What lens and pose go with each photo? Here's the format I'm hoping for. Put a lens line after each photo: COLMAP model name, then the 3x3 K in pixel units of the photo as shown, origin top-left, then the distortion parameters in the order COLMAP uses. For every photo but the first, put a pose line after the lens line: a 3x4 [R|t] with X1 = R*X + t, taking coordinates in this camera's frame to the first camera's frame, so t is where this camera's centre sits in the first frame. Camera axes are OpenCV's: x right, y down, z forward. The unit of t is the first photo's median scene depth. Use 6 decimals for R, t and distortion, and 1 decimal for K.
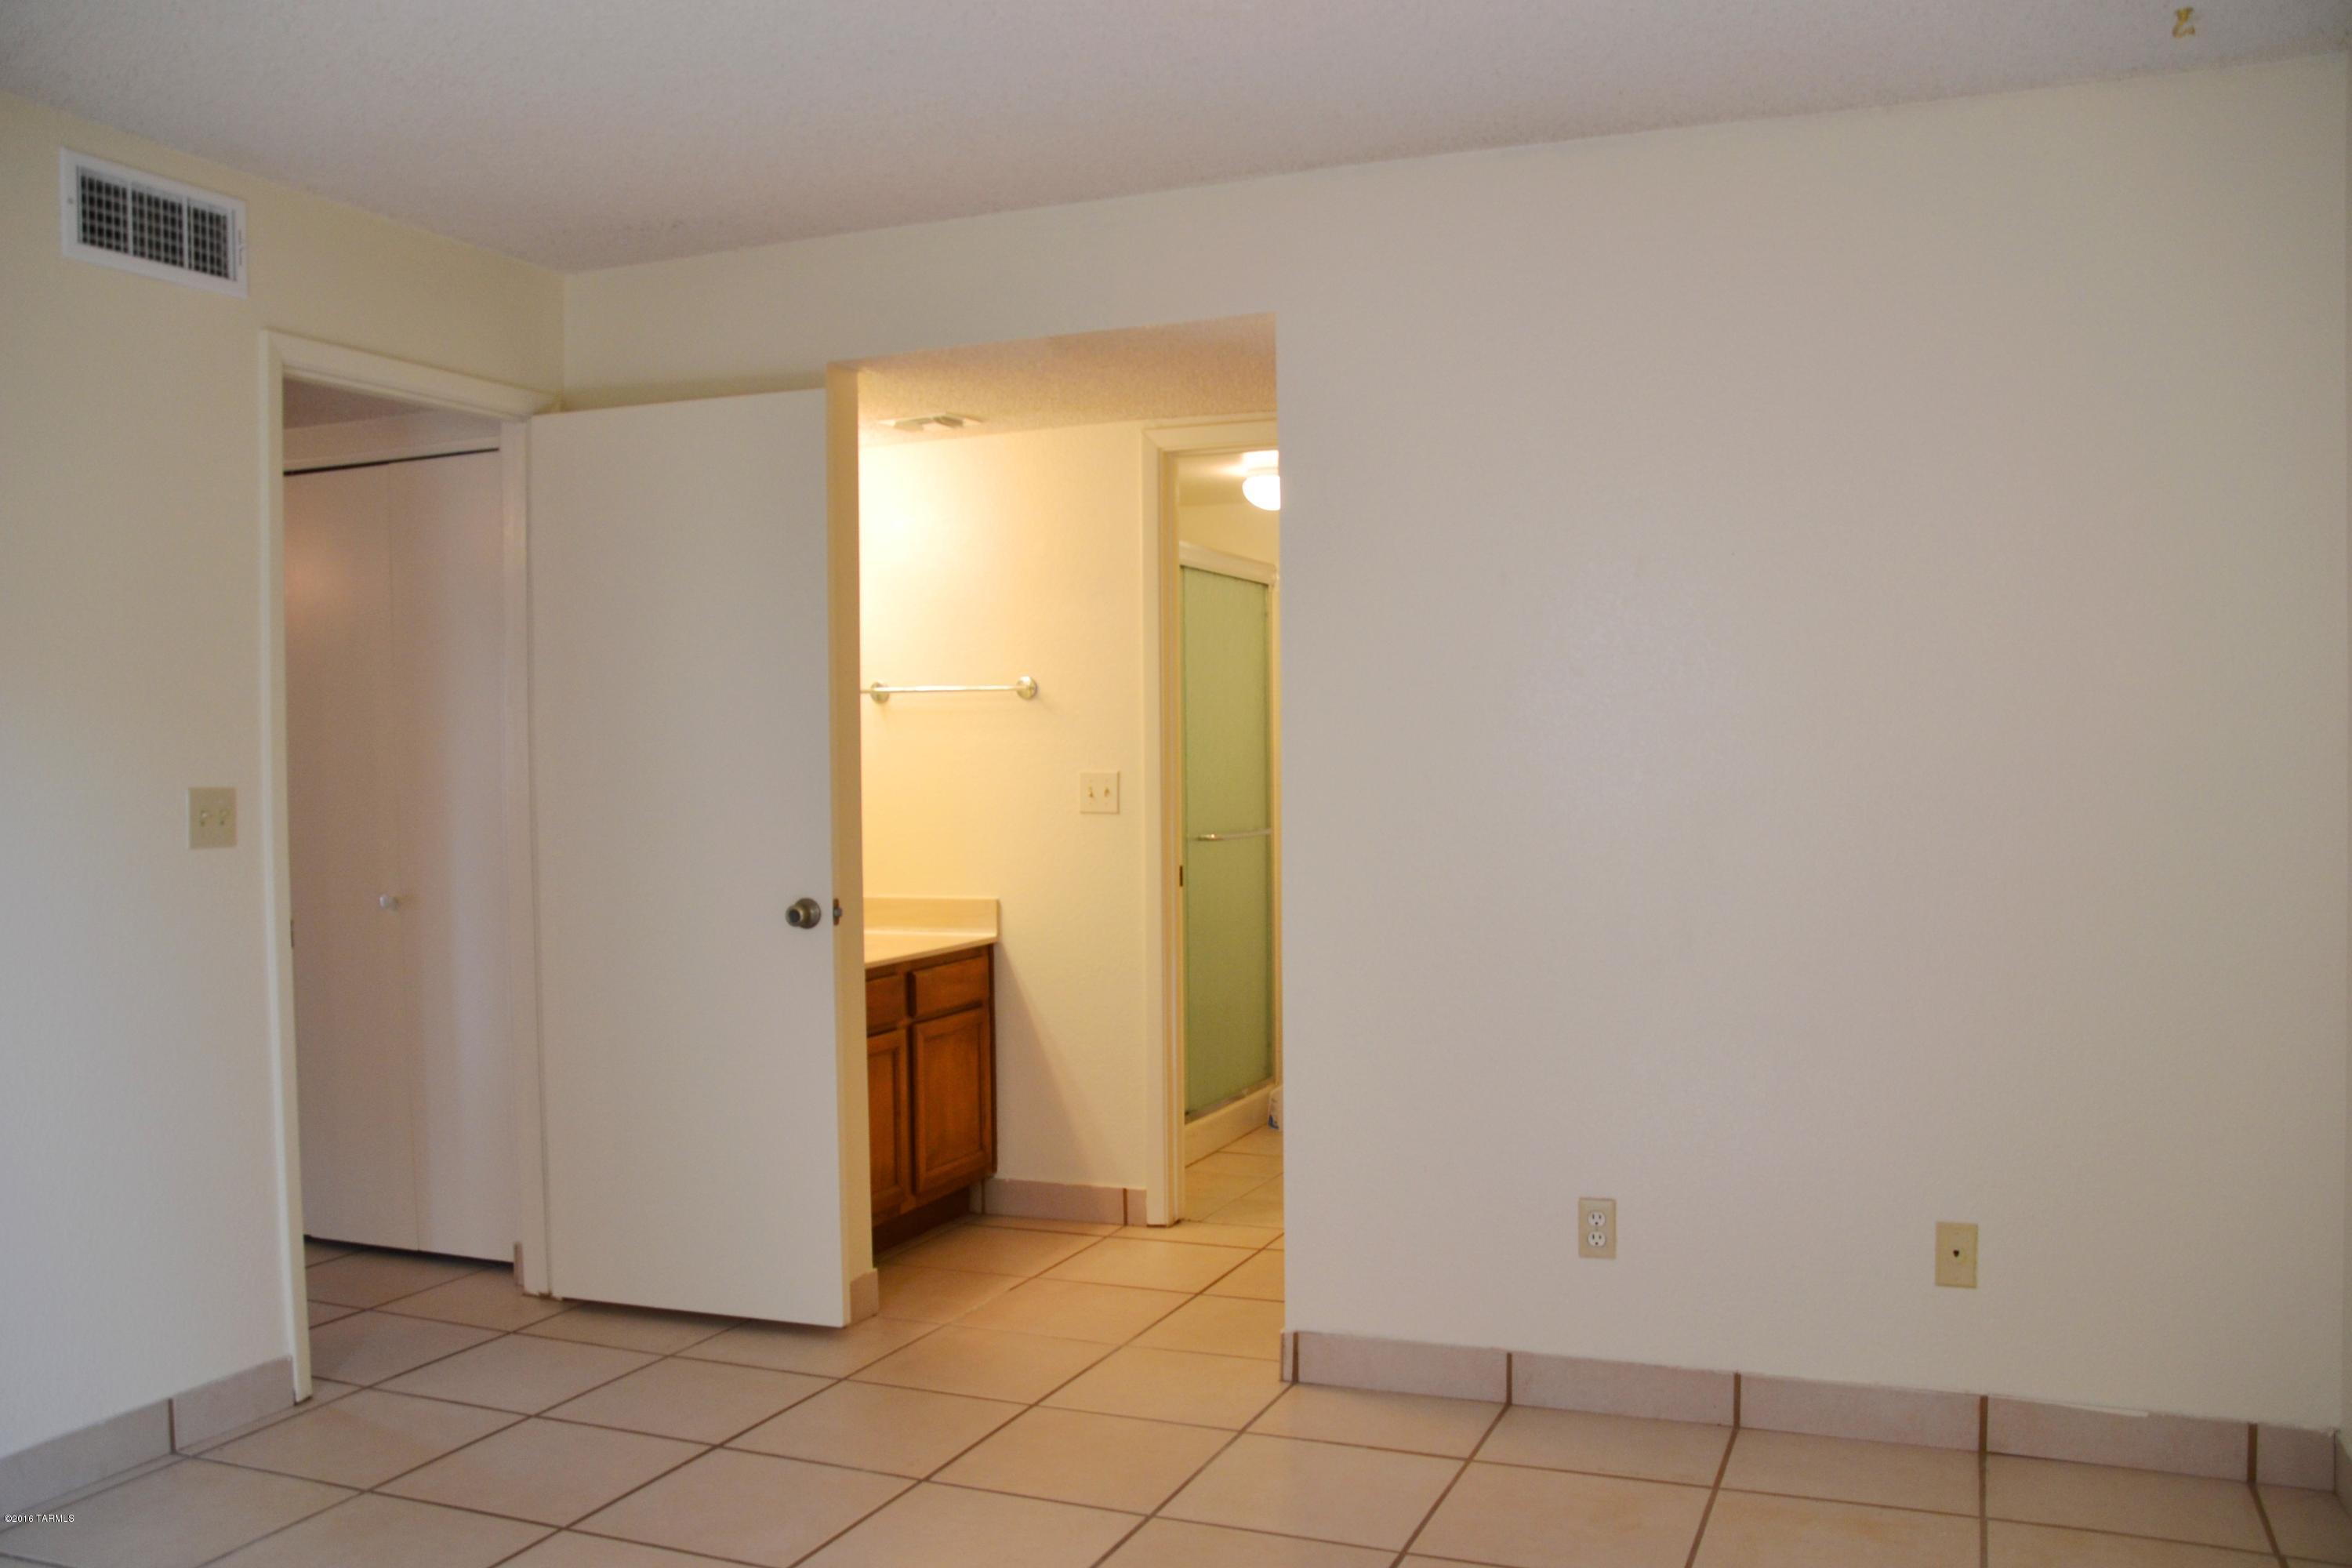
lens RADIAL K [[1994.4, 0, 1163.2], [0, 1994.4, 785.2], [0, 0, 1]] dist [-0.093800, 0.069620]
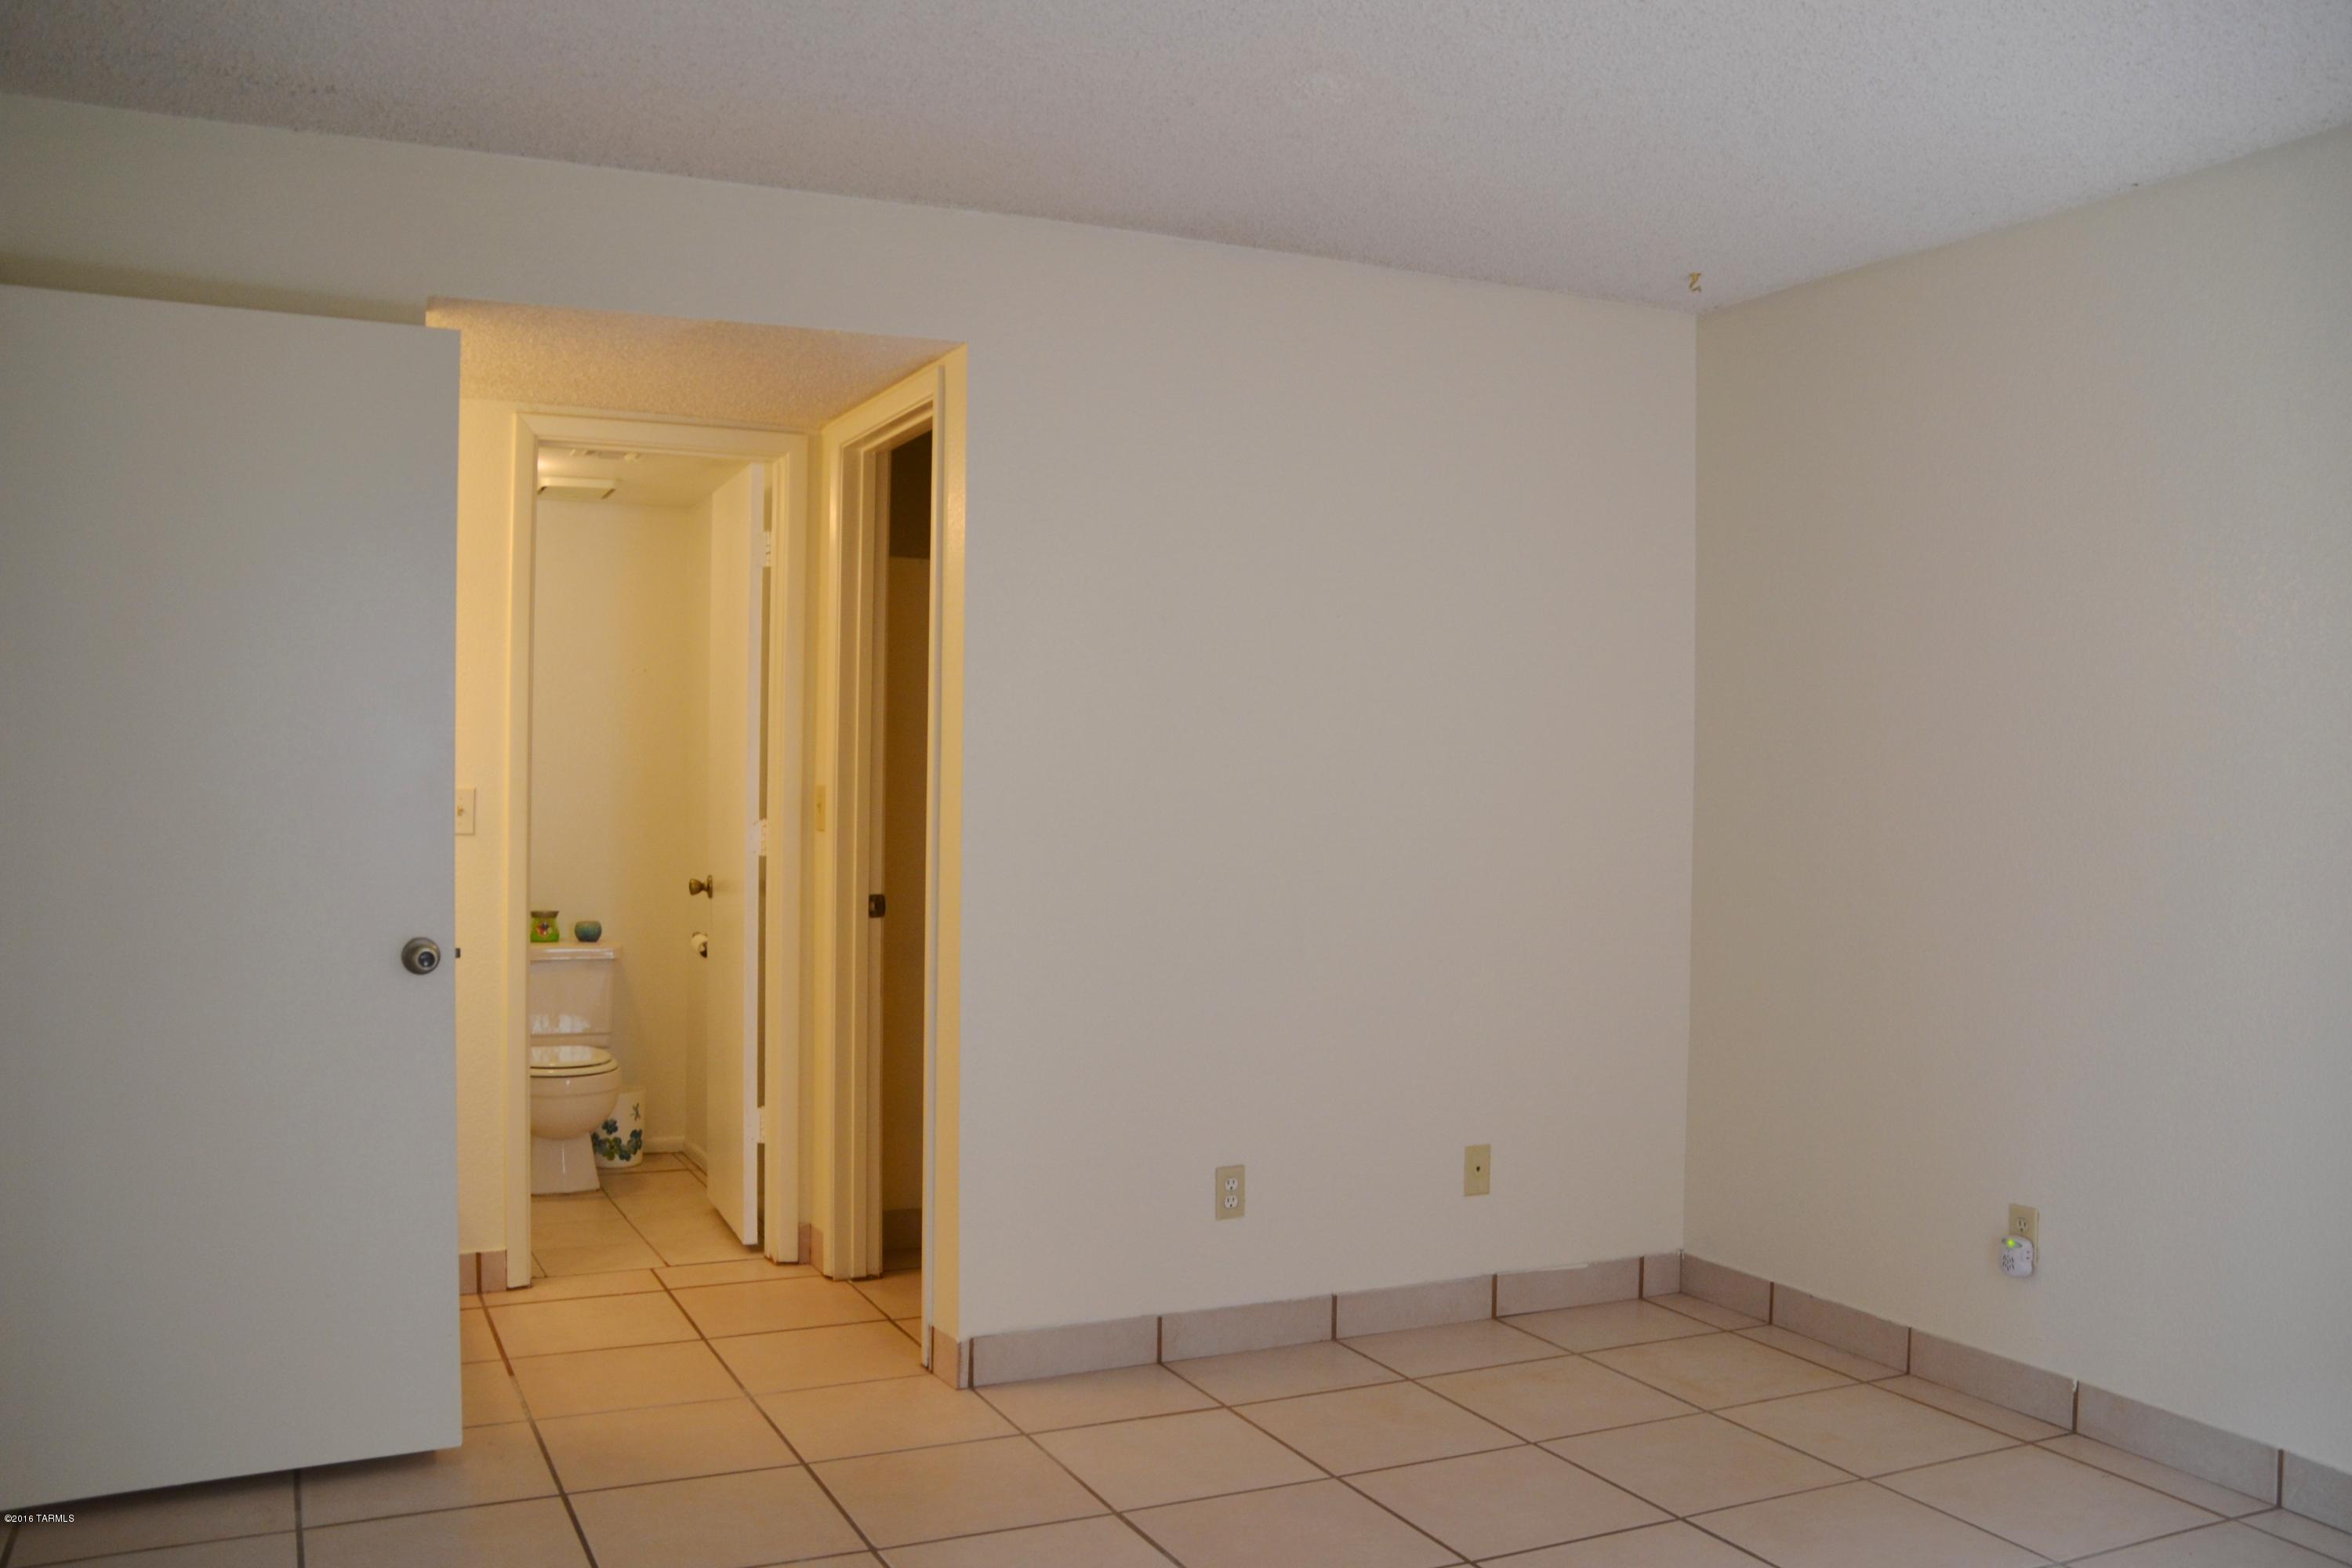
lens RADIAL K [[1994.4, 0, 1164.0], [0, 1994.4, 777.2], [0, 0, 1]] dist [-0.093800, 0.069620]
pose [[0.674434, 0.013465, 0.738212, -0.634445], [-0.006534, 0.999903, -0.012269, -0.003771], [-0.738306, 0.003451, 0.674457, 0.233433]]
